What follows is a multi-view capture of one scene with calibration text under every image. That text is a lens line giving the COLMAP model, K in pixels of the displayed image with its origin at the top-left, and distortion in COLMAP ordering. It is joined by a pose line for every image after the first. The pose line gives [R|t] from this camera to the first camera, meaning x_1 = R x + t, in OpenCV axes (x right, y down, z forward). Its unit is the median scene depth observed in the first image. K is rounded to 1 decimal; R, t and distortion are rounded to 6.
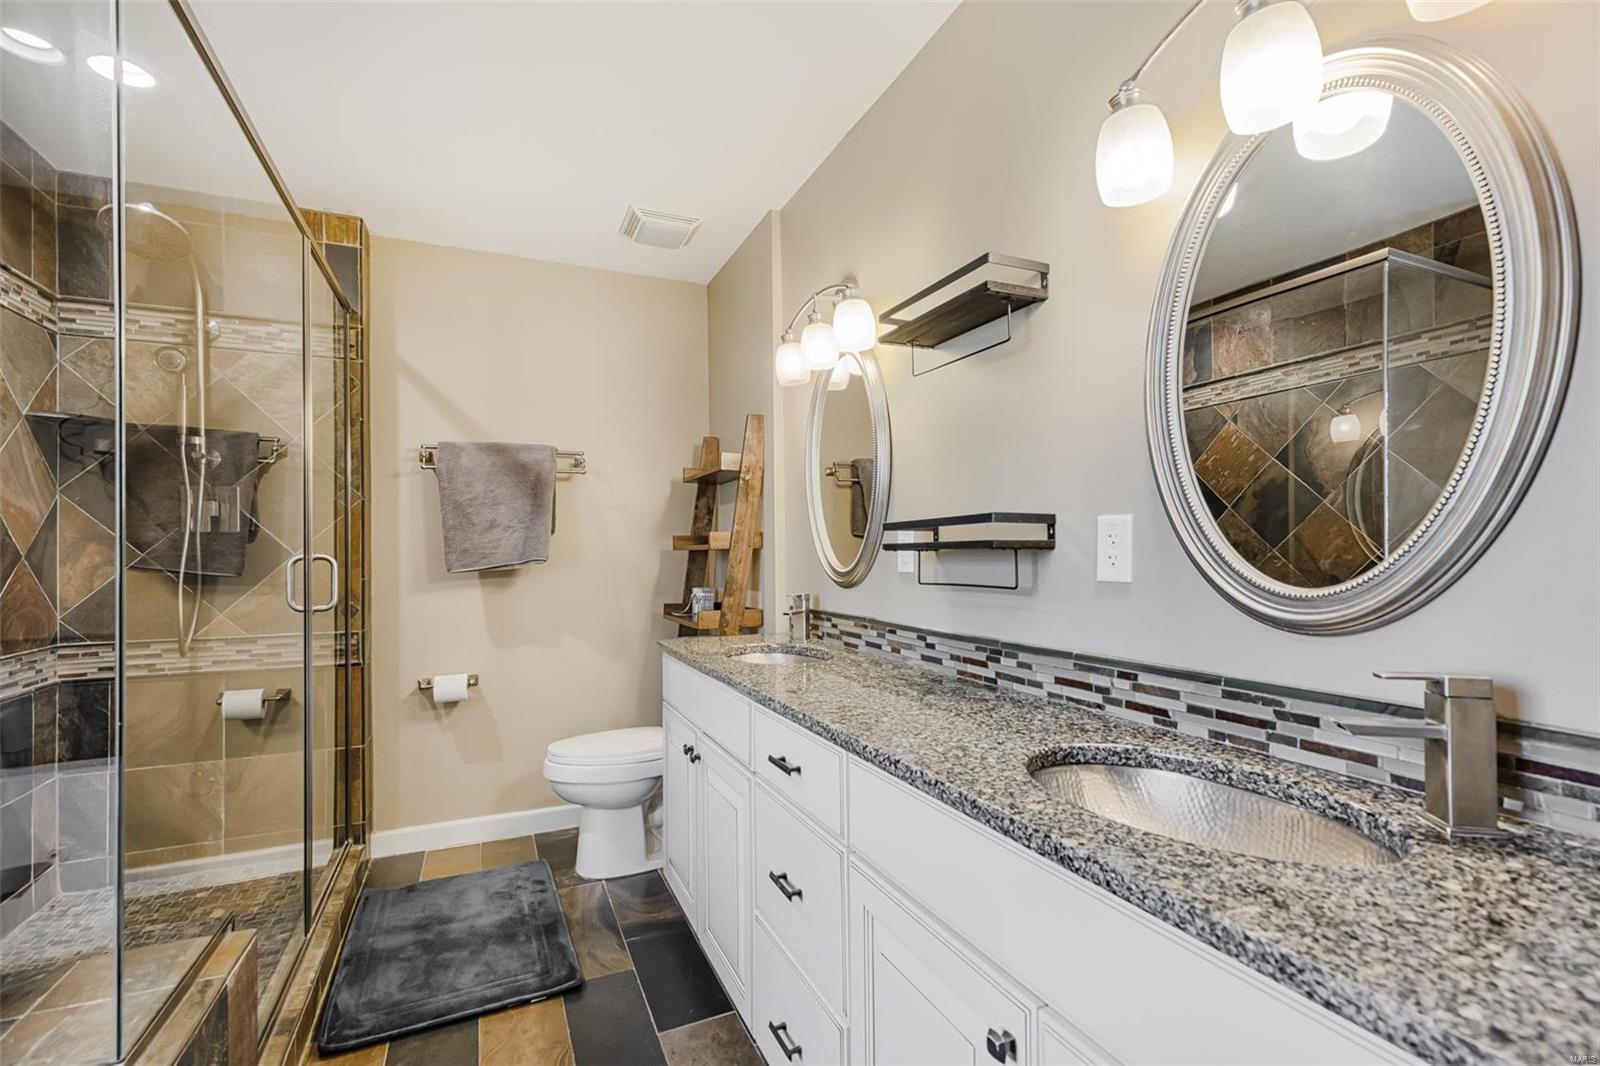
lens RADIAL K [[722.5, 0, 809.5], [0, 722.5, 542.9], [0, 0, 1]] dist [0.004974, -0.002366]
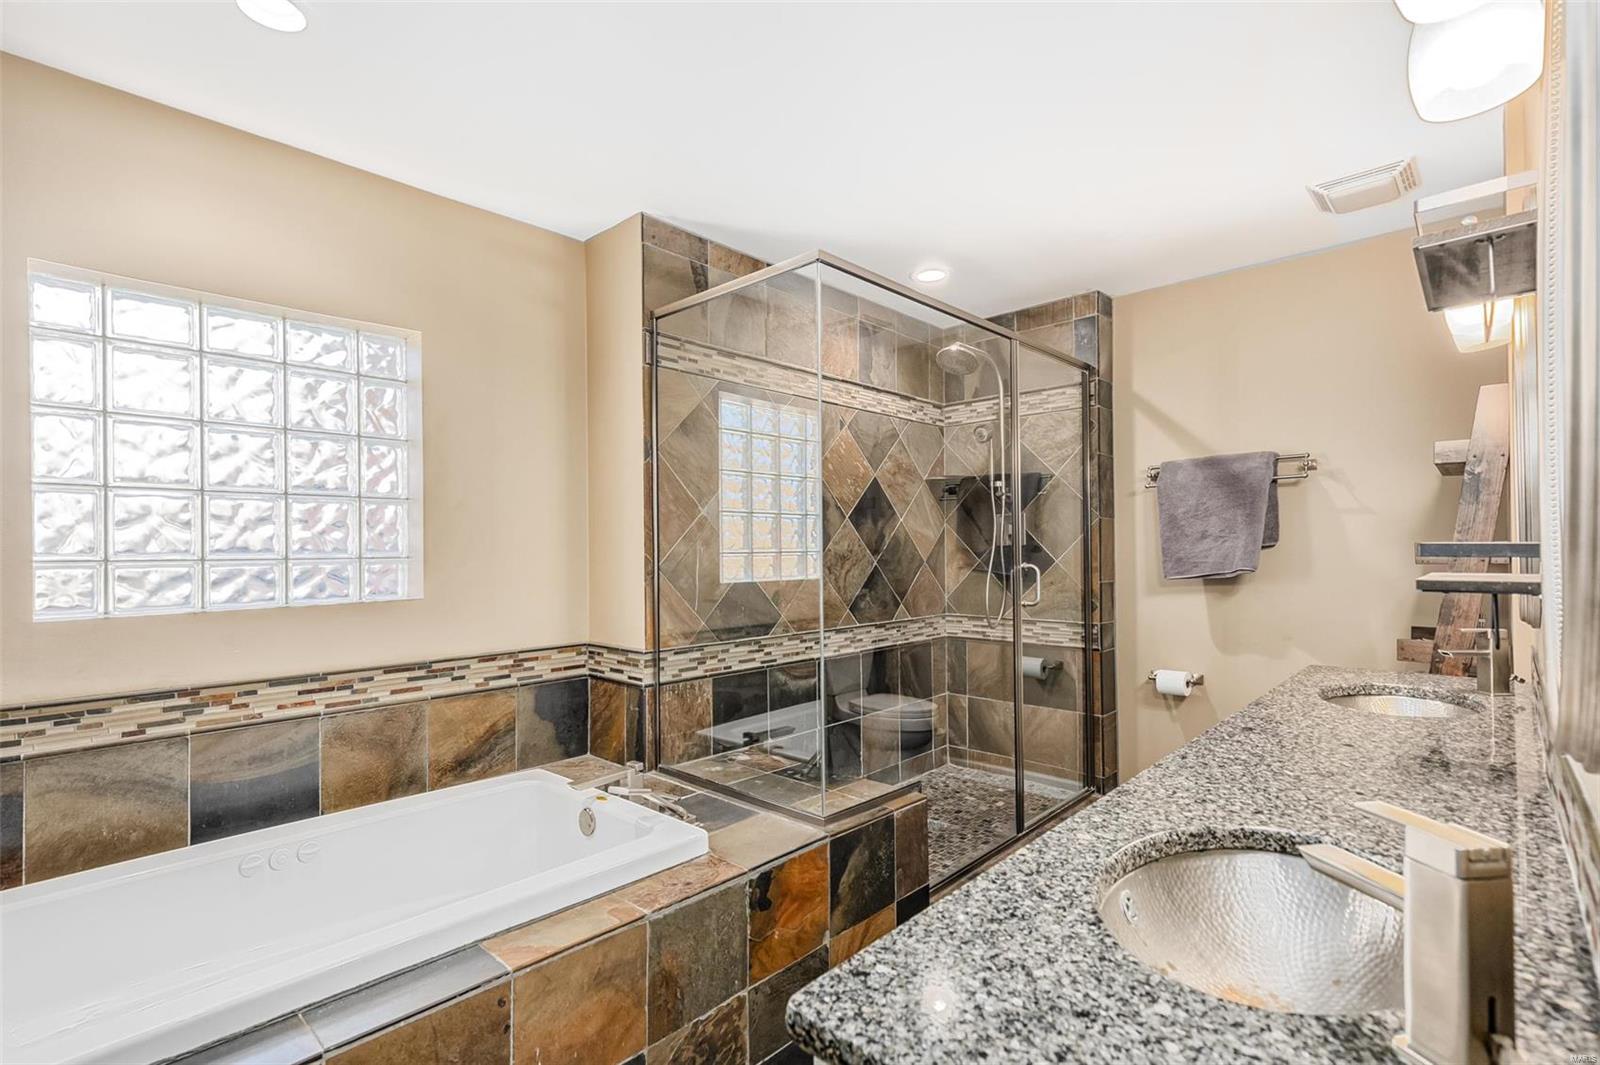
lens RADIAL K [[722.5, 0, 809.1], [0, 722.5, 535.8], [0, 0, 1]] dist [0.004974, -0.002366]
pose [[0.394532, -0.015862, -0.918745, 0.385437], [0.017026, 0.999806, -0.009950, -0.029630], [0.918724, -0.011717, 0.394726, 0.060337]]
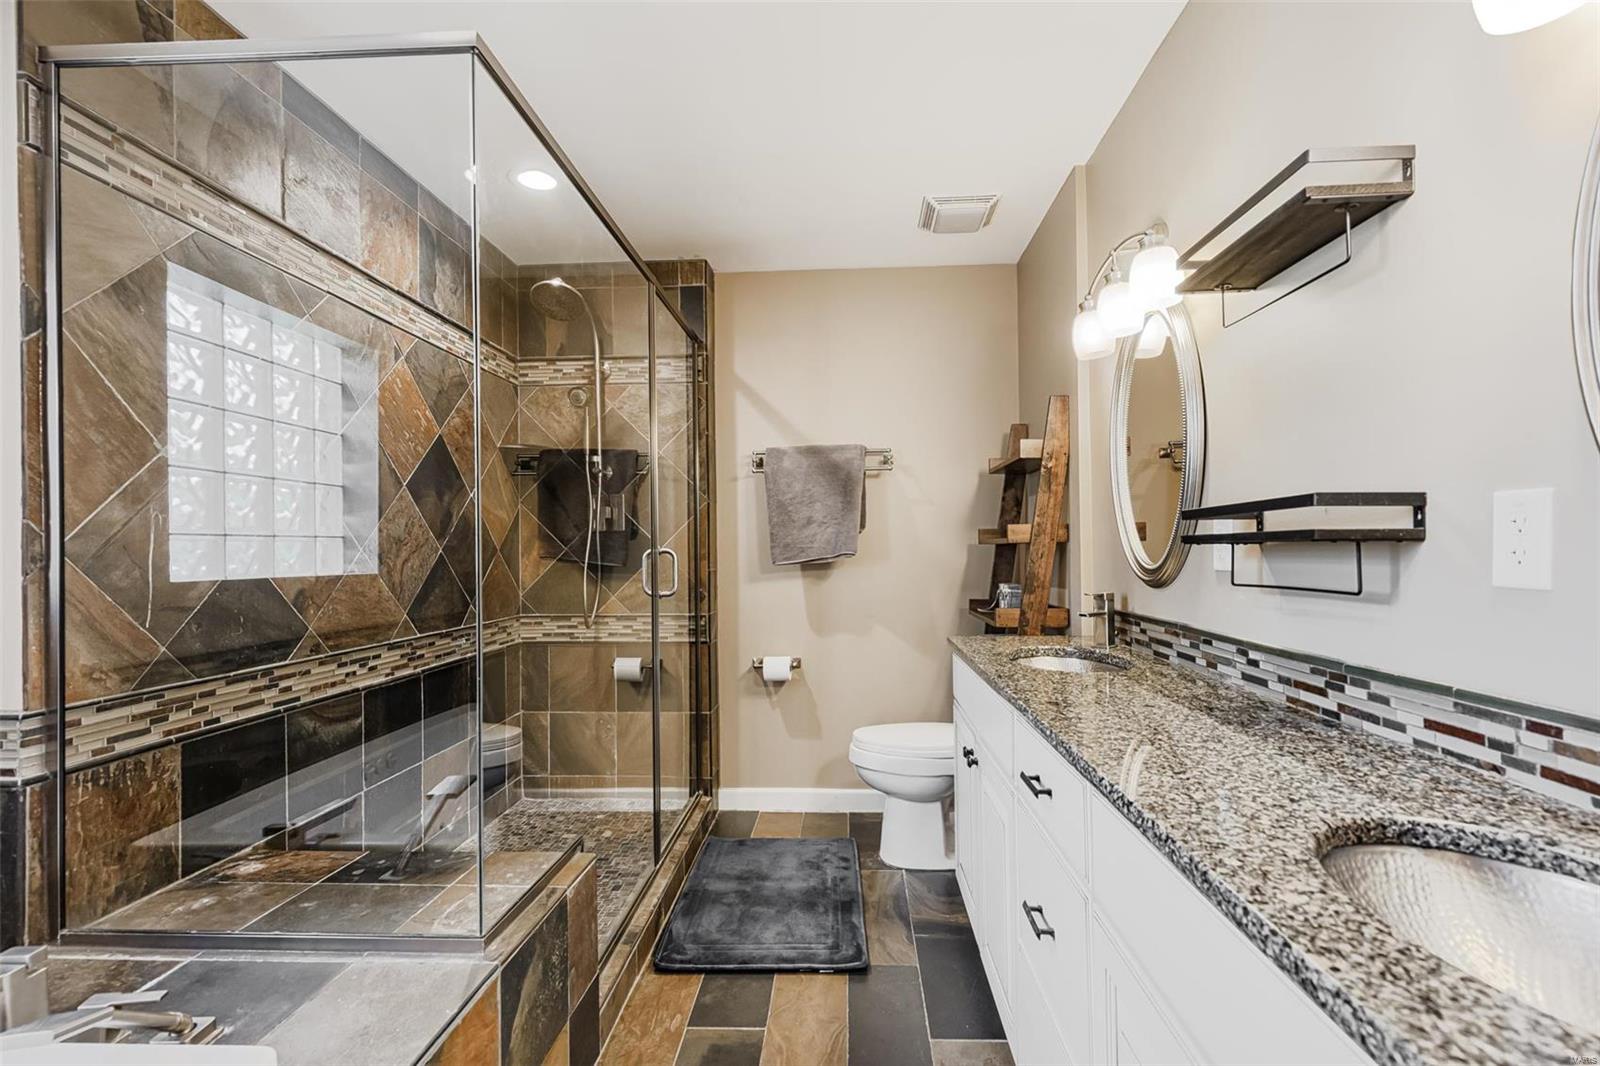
lens RADIAL K [[722.5, 0, 810.2], [0, 722.5, 541.4], [0, 0, 1]] dist [0.004974, -0.002366]
pose [[0.889459, -0.005264, -0.456984, 0.071370], [0.008141, 0.999958, 0.004326, 0.000592], [0.456942, -0.007568, 0.889465, 0.046394]]
